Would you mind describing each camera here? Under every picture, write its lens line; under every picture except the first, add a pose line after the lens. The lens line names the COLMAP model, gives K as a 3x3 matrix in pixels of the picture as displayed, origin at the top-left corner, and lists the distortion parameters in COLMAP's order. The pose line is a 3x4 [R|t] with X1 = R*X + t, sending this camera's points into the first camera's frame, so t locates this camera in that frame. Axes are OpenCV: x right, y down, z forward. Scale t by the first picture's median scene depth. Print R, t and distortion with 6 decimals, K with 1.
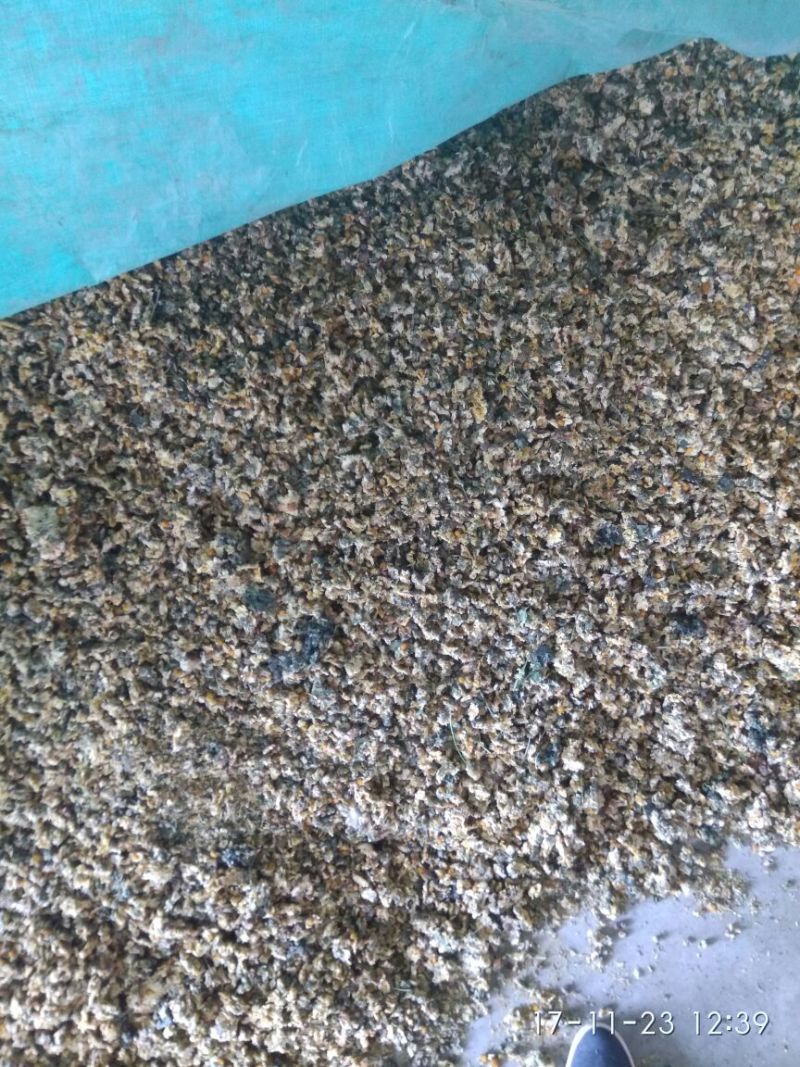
lens RADIAL K [[853.9, 0, 400.0], [0, 853.9, 533.5], [0, 0, 1]] dist [0.107075, -0.135090]
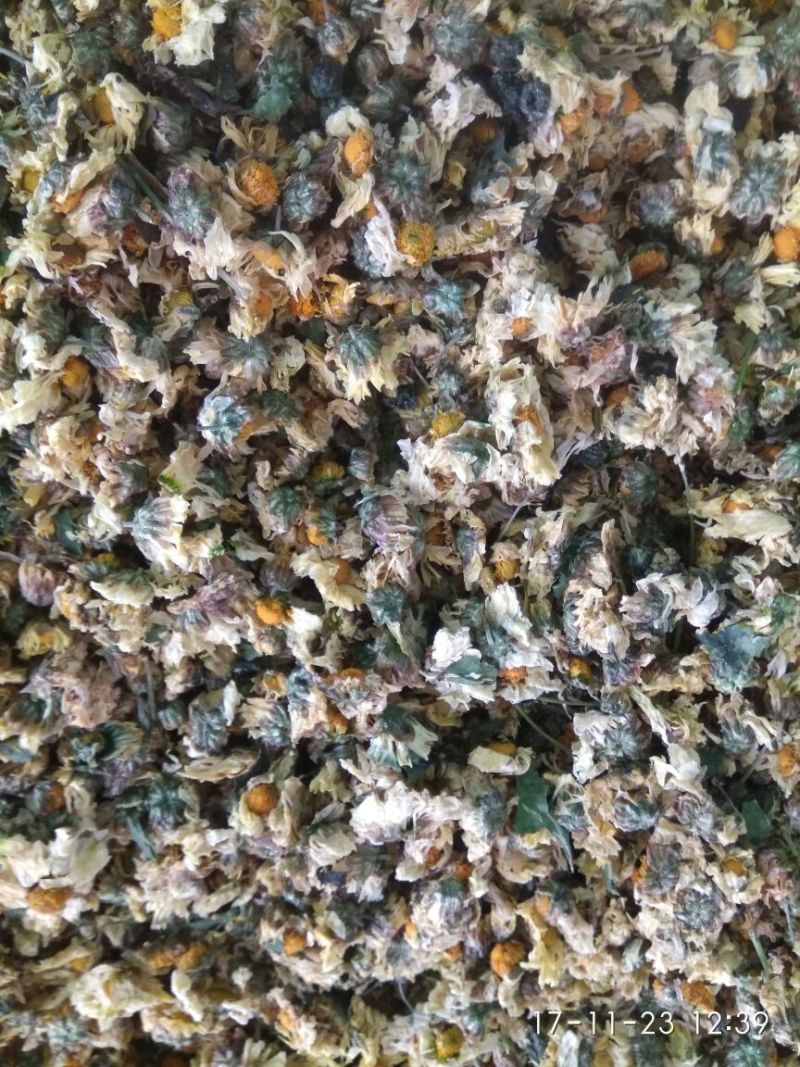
lens RADIAL K [[853.9, 0, 400.0], [0, 853.9, 533.5], [0, 0, 1]] dist [0.107075, -0.135090]
pose [[0.916574, 0.397815, -0.040446, -0.076407], [-0.394577, 0.916209, 0.069788, -0.158173], [0.064820, -0.048006, 0.996742, 0.803388]]
